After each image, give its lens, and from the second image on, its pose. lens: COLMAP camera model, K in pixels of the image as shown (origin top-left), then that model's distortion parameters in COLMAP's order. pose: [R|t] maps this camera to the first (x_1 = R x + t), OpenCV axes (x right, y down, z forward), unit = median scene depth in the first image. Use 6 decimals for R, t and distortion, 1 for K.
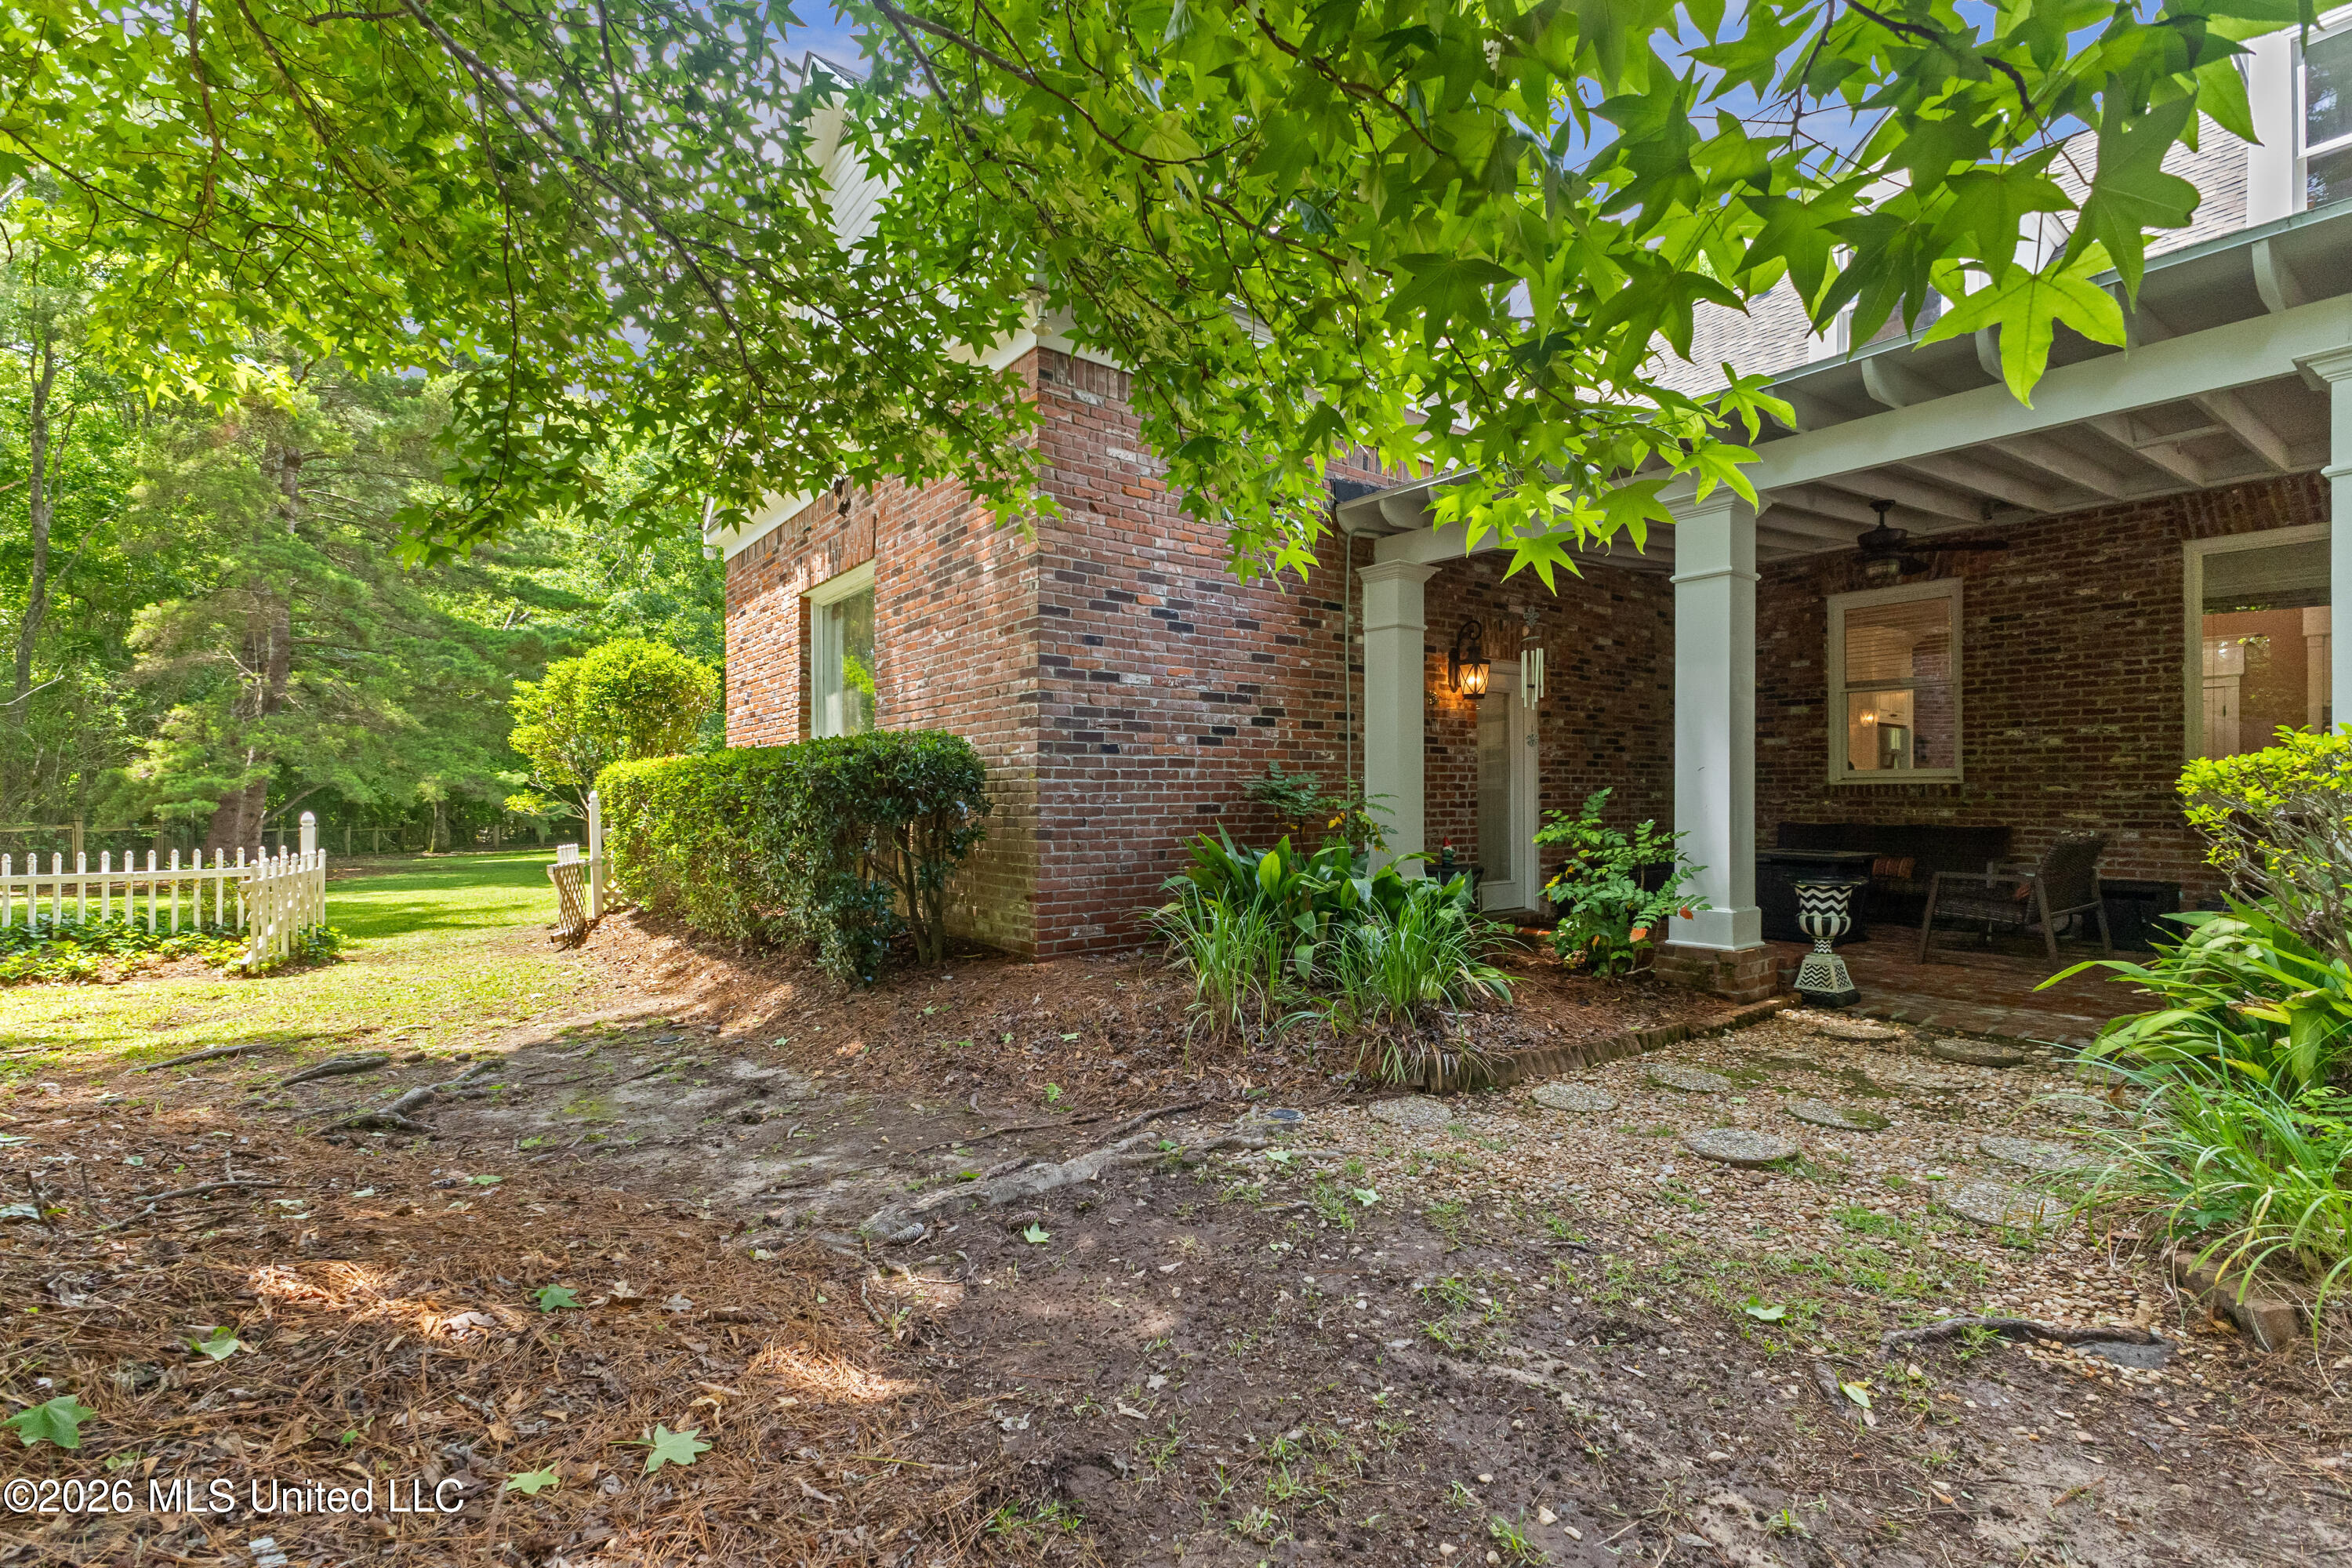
lens RADIAL K [[1024.1, 0, 1169.3], [0, 1024.1, 788.2], [0, 0, 1]] dist [0.005128, -0.000343]
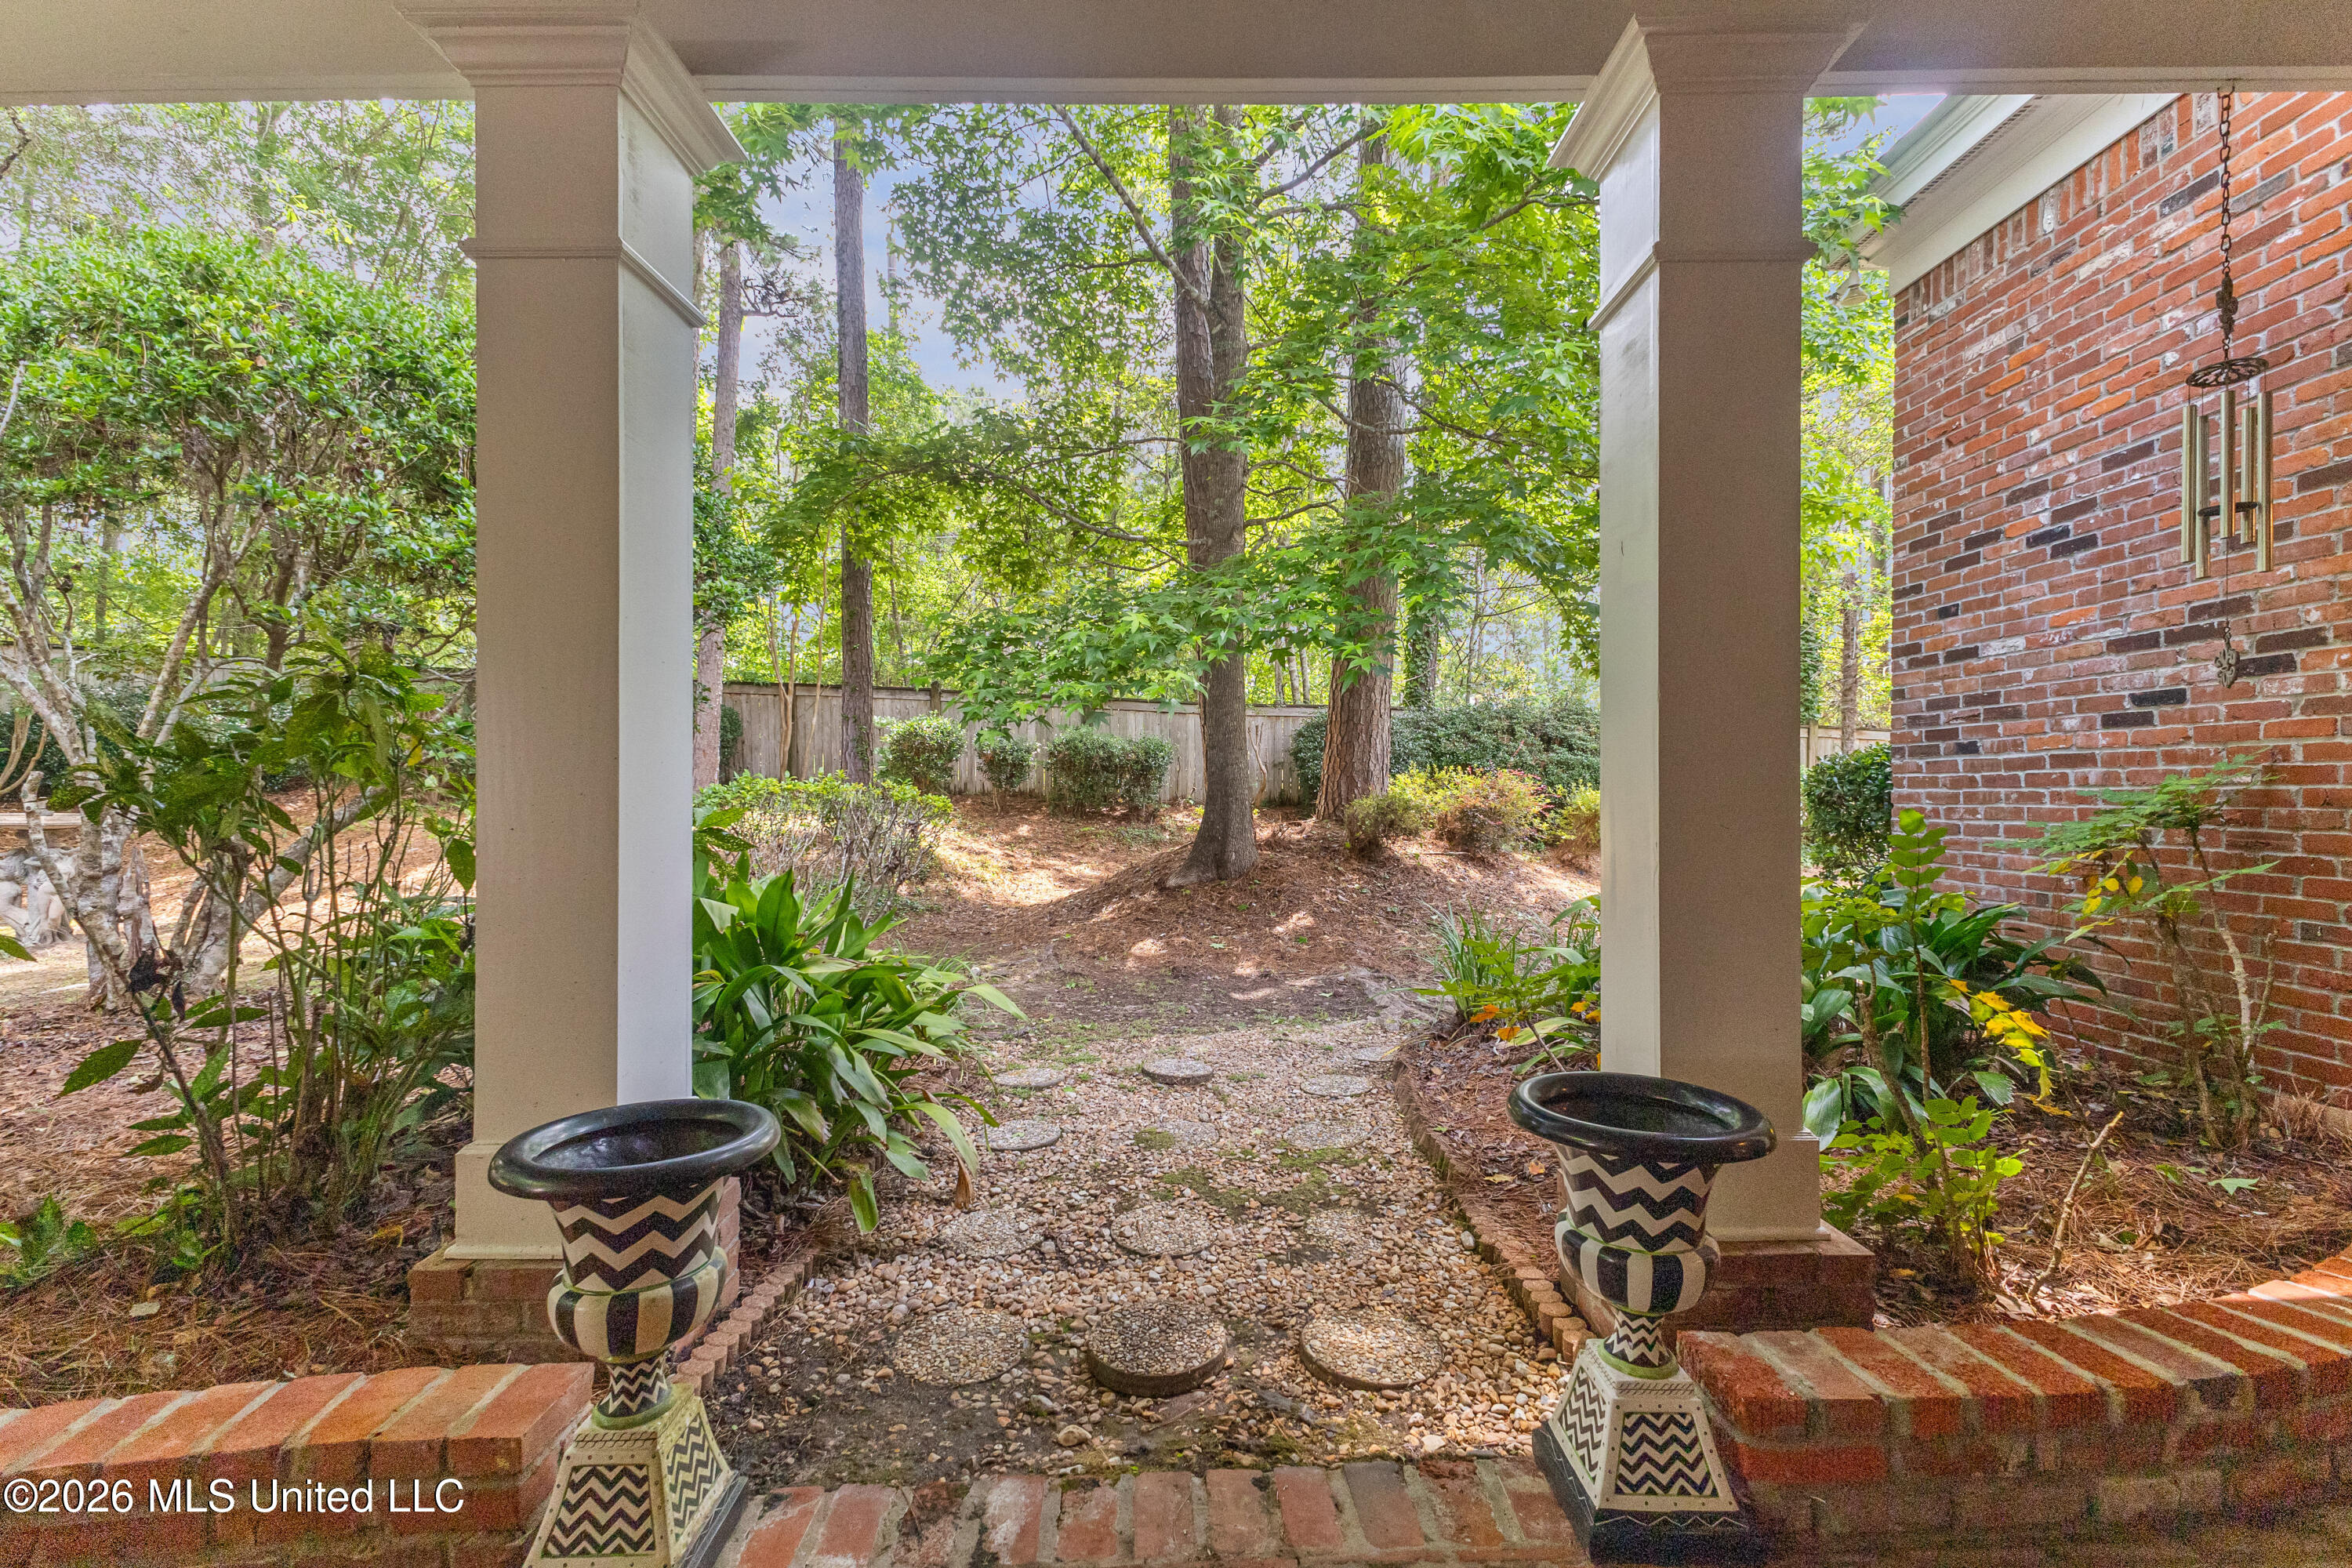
lens RADIAL K [[1024.1, 0, 1179.0], [0, 1024.1, 789.8], [0, 0, 1]] dist [0.005128, -0.000343]
pose [[-0.608544, -0.004539, -0.793507, 0.857043], [0.001038, 0.999978, -0.006516, -0.002882], [0.793519, -0.004789, -0.608526, 0.952171]]
